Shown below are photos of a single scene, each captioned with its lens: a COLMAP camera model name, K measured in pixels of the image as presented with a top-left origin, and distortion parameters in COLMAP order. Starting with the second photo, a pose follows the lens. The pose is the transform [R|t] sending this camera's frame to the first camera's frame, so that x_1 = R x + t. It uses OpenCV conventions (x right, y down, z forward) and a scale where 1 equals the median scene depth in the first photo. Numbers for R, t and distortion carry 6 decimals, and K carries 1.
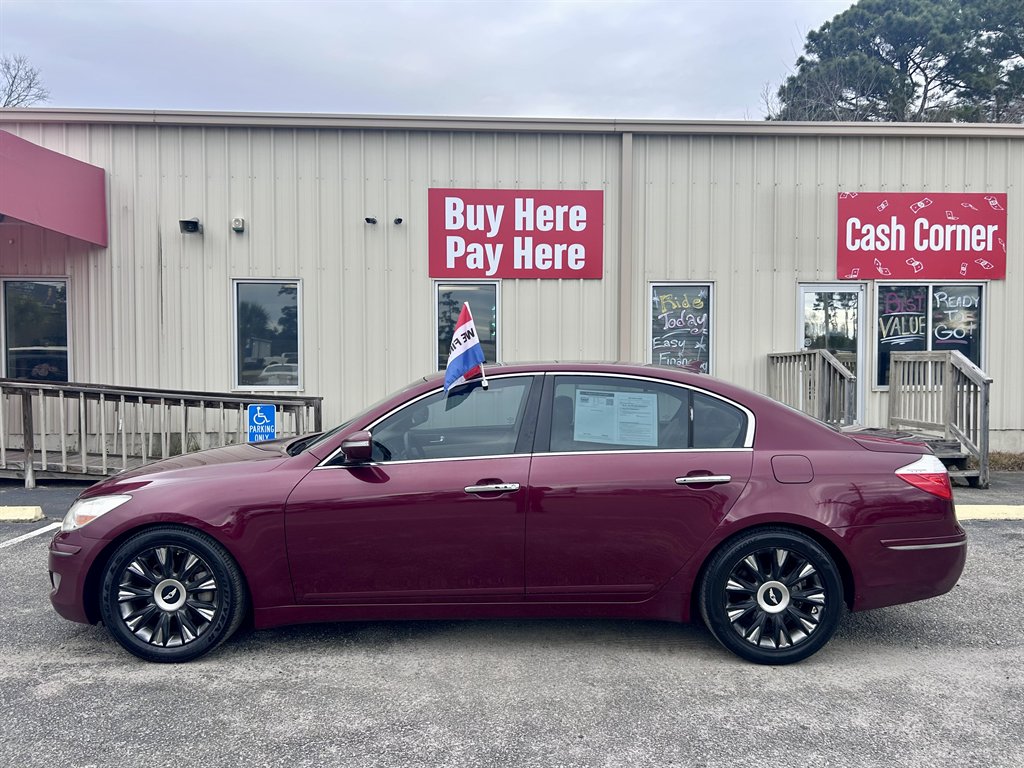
lens RADIAL K [[776.6, 0, 514.1], [0, 776.6, 389.0], [0, 0, 1]] dist [0.055691, -0.064017]
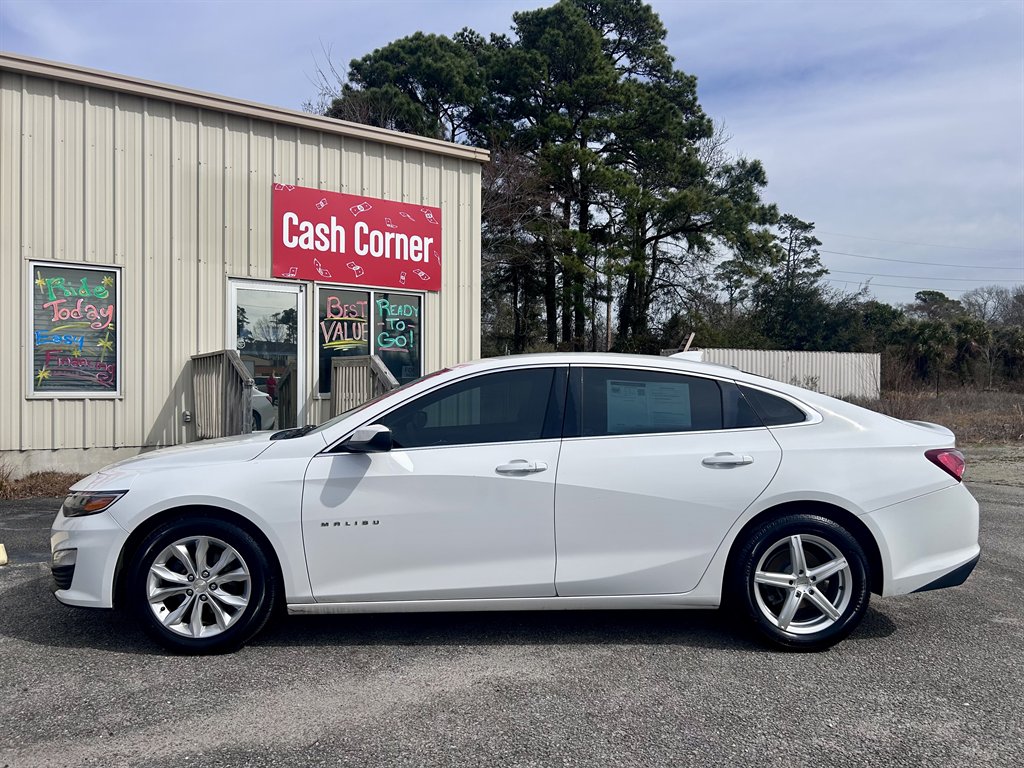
lens RADIAL K [[765.2, 0, 513.3], [0, 765.2, 393.1], [0, 0, 1]] dist [0.069028, -0.086551]
pose [[0.865253, 0.003638, 0.501323, 0.203301], [0.005500, 0.999845, -0.016748, 0.012517], [-0.501306, 0.017248, 0.865098, 0.079741]]
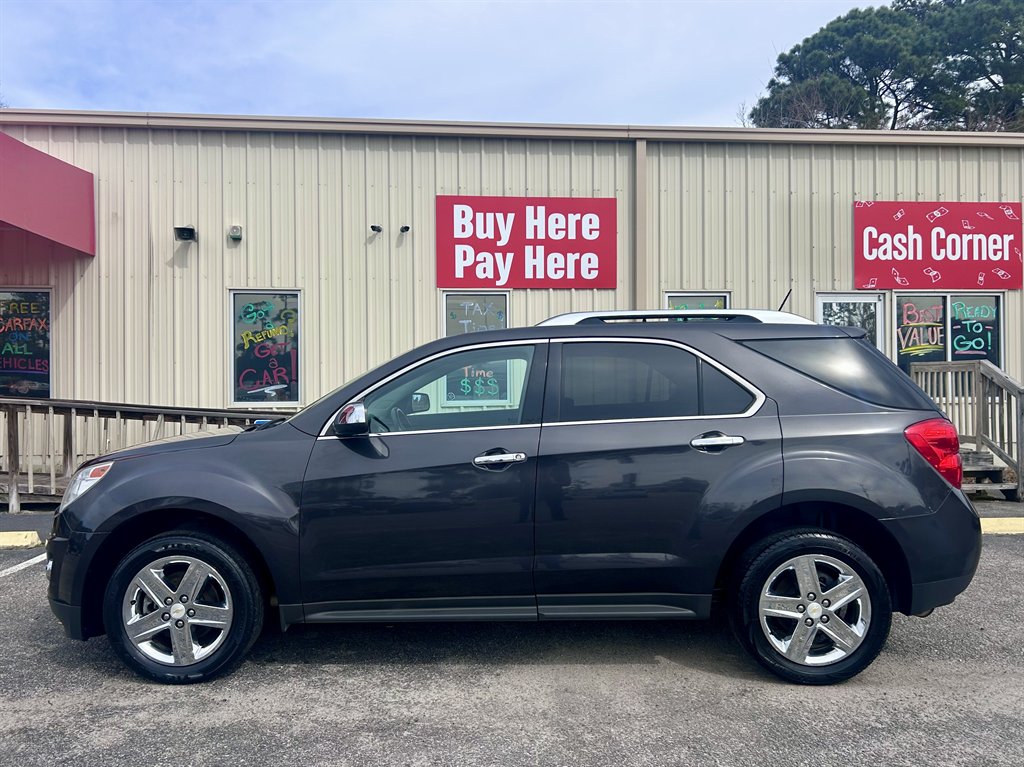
lens RADIAL K [[789.1, 0, 510.2], [0, 789.1, 381.2], [0, 0, 1]] dist [0.058224, -0.061112]
pose [[0.999164, -0.005835, 0.040473, -0.058356], [0.007410, 0.999217, -0.038862, 0.009962], [-0.040215, 0.039129, 0.998425, 0.029963]]
